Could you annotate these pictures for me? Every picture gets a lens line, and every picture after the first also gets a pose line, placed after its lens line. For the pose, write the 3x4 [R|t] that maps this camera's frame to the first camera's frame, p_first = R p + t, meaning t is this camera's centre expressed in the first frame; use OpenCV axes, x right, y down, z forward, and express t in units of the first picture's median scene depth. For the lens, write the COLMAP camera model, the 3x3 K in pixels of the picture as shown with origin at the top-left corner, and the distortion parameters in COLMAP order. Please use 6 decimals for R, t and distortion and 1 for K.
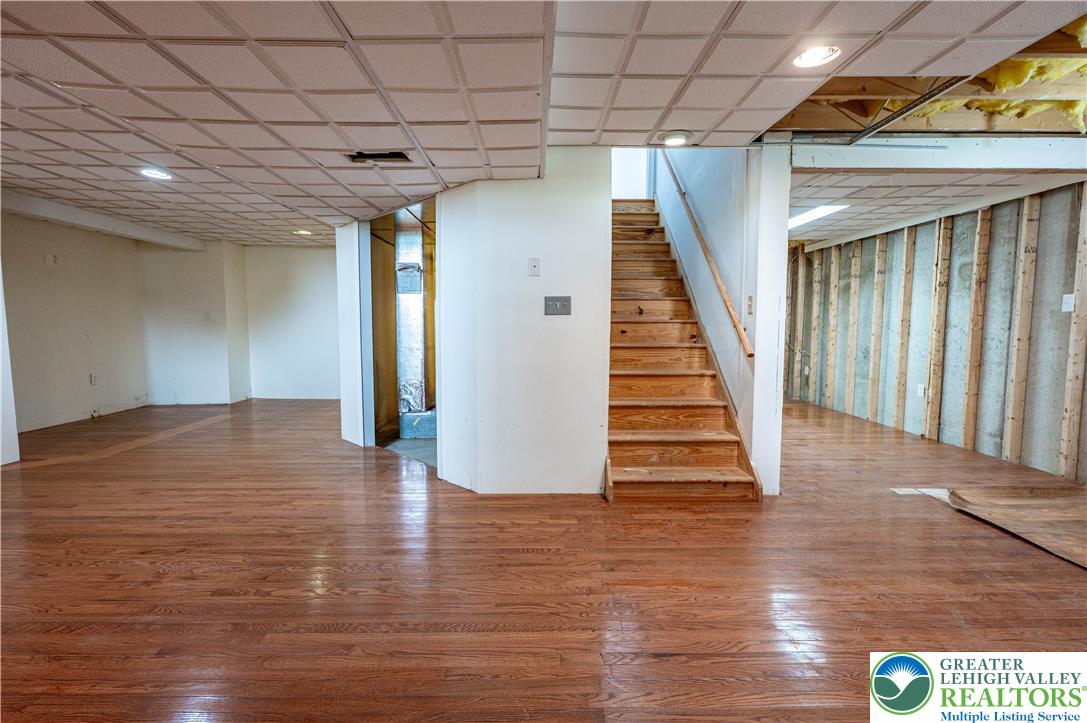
lens RADIAL K [[486.0, 0, 541.5], [0, 486.0, 362.4], [0, 0, 1]] dist [-0.004178, 0.001110]
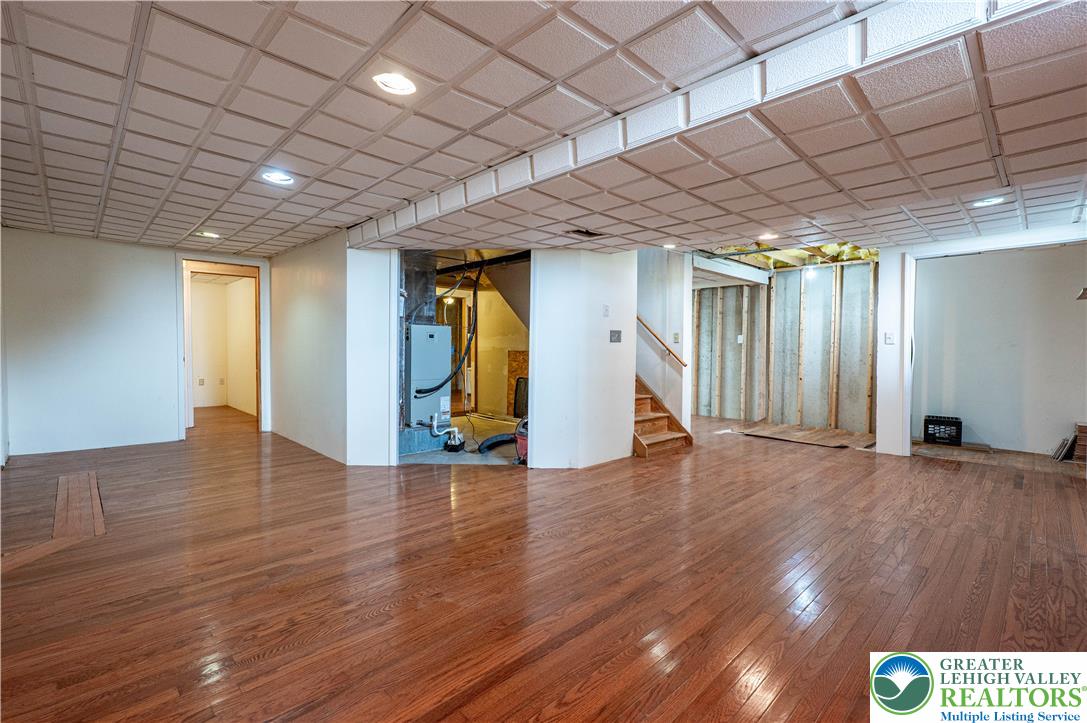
lens RADIAL K [[486.0, 0, 541.5], [0, 486.0, 362.4], [0, 0, 1]] dist [-0.004178, 0.001110]
pose [[0.725690, -0.016153, 0.687832, -1.170319], [0.049620, 0.998350, -0.028906, -0.000371], [-0.686230, 0.055107, 0.725294, 0.042258]]
